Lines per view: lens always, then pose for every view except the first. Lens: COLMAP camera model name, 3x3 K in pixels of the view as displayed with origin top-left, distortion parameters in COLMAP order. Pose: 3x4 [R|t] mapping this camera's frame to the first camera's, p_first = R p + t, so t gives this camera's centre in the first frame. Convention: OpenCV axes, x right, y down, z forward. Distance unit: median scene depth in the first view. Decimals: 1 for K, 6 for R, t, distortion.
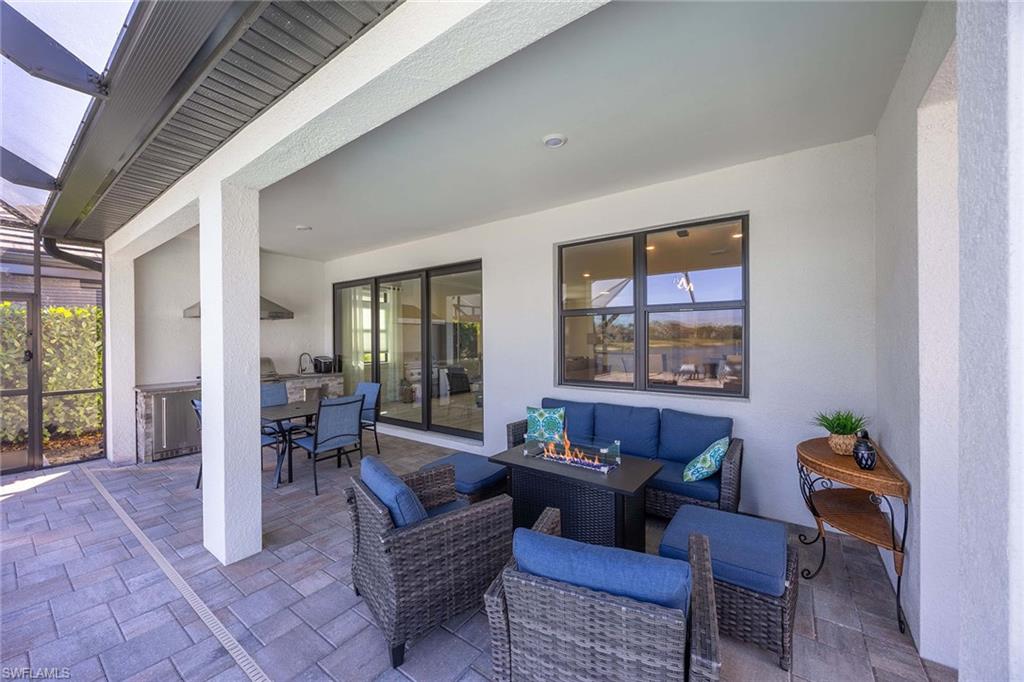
lens RADIAL K [[388.0, 0, 510.3], [0, 388.0, 340.0], [0, 0, 1]] dist [-0.003028, -0.000395]
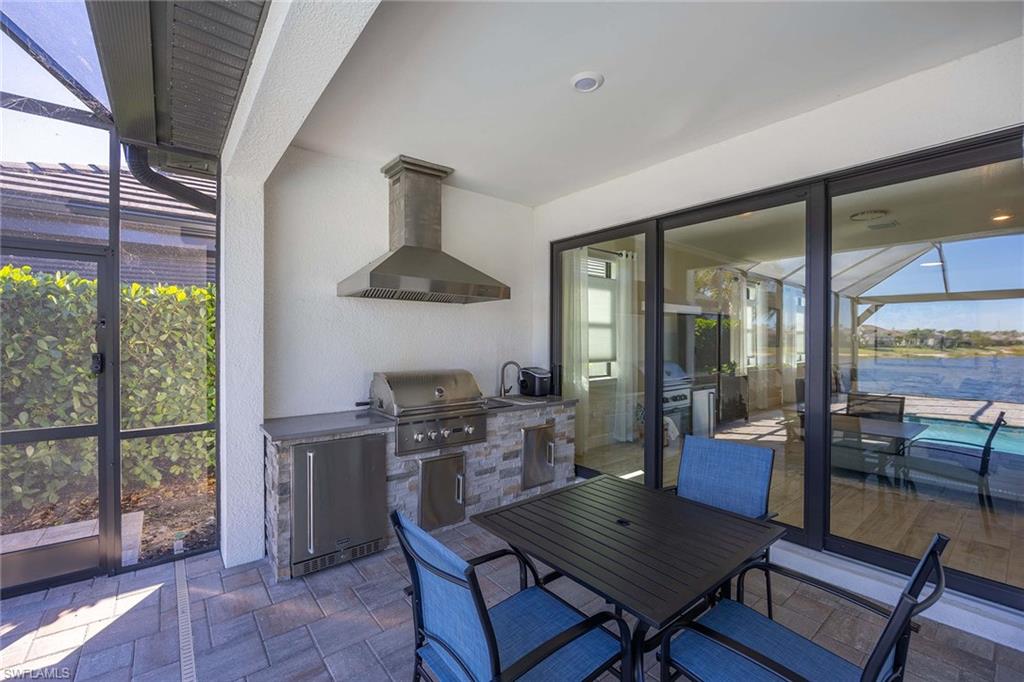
lens RADIAL K [[423.2, 0, 512.0], [0, 423.2, 341.0], [0, 0, 1]] dist [-0.011420, -0.000091]
pose [[0.968240, 0.011220, -0.249770, -0.421285], [-0.010275, 0.999934, 0.005087, -0.000304], [0.249811, -0.002359, 0.968292, 0.445546]]
